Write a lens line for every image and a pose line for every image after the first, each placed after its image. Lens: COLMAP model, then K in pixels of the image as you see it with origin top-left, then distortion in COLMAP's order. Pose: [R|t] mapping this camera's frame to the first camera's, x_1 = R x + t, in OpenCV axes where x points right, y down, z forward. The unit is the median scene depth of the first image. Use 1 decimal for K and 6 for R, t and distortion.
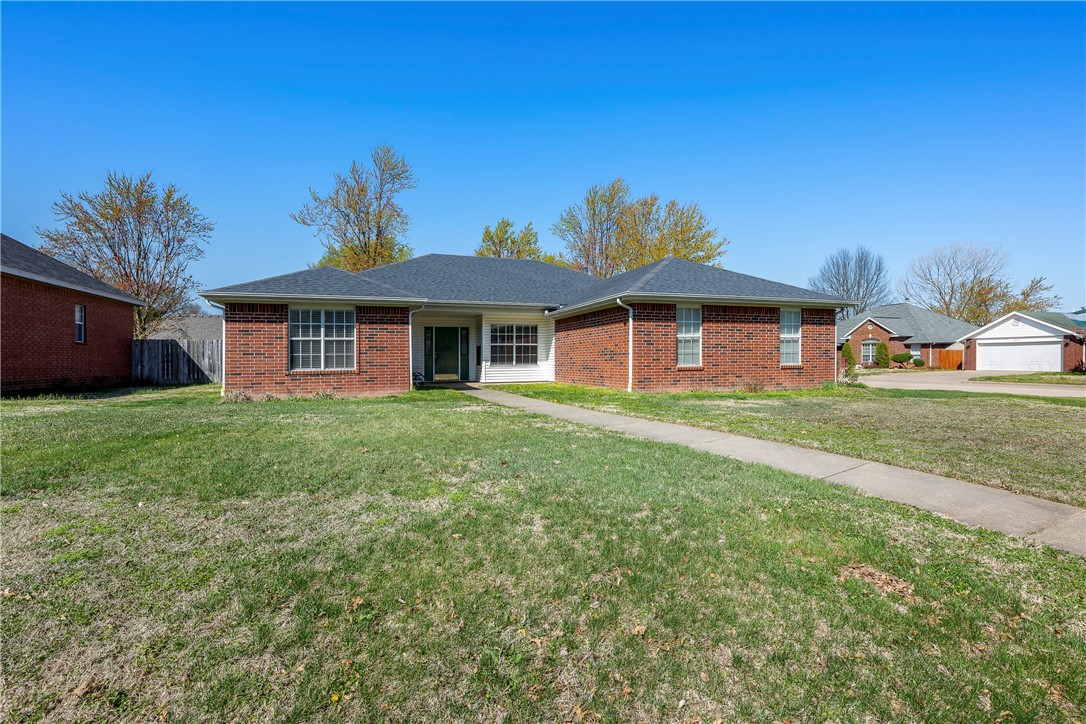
lens RADIAL K [[454.4, 0, 535.1], [0, 454.4, 352.9], [0, 0, 1]] dist [0.001763, -0.000031]
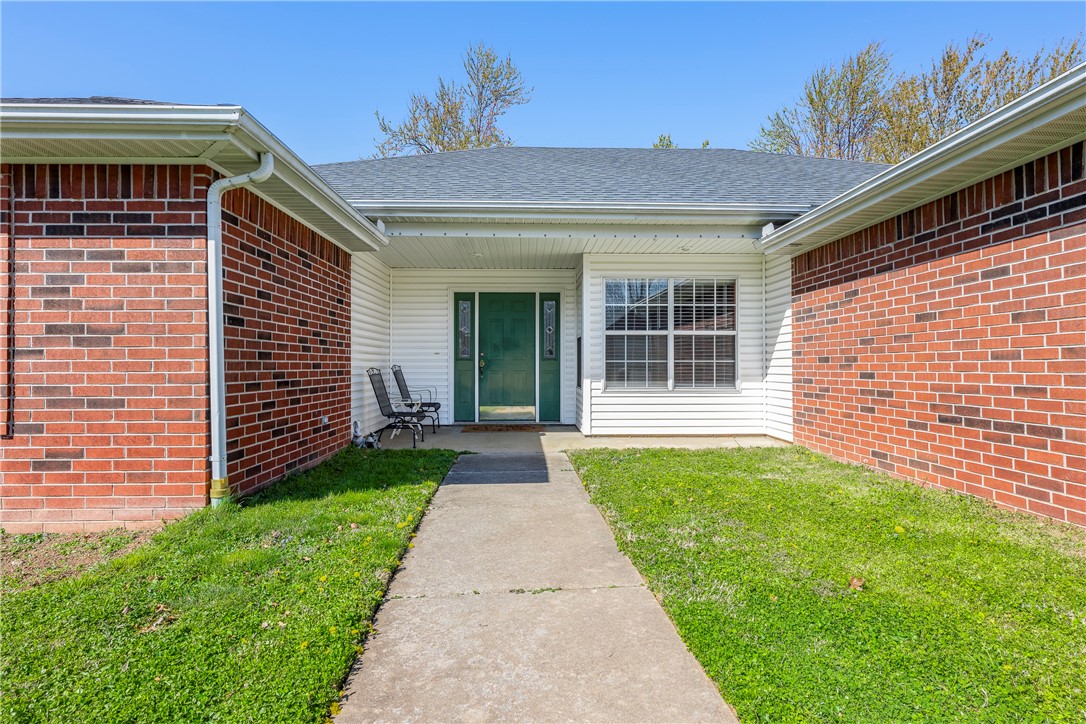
lens RADIAL K [[582.0, 0, 549.7], [0, 582.0, 352.9], [0, 0, 1]] dist [-0.006492, -0.000601]
pose [[0.963086, 0.002040, -0.269185, -0.013257], [-0.003539, 0.999981, -0.005083, 0.000544], [0.269169, 0.005848, 0.963075, 0.526955]]
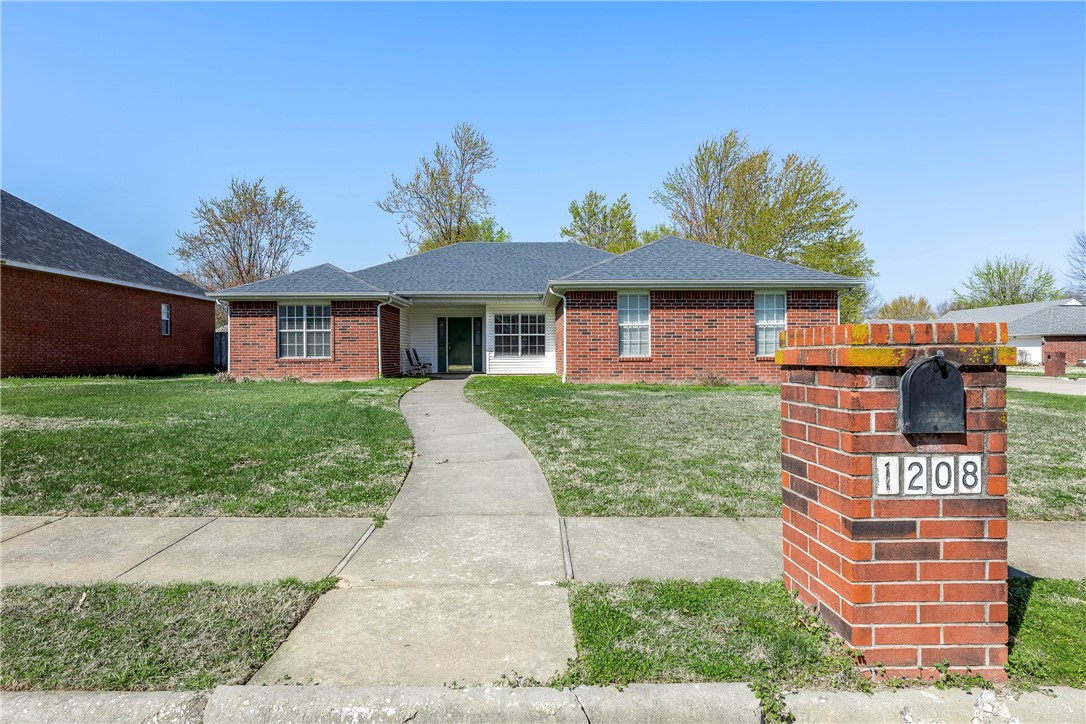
lens RADIAL K [[543.6, 0, 529.1], [0, 543.6, 339.0], [0, 0, 1]] dist [0.000143, 0.000165]
pose [[0.958131, -0.003780, -0.286304, 0.305483], [0.000521, 0.999934, -0.011460, 0.003797], [0.286329, 0.010831, 0.958070, -0.092450]]
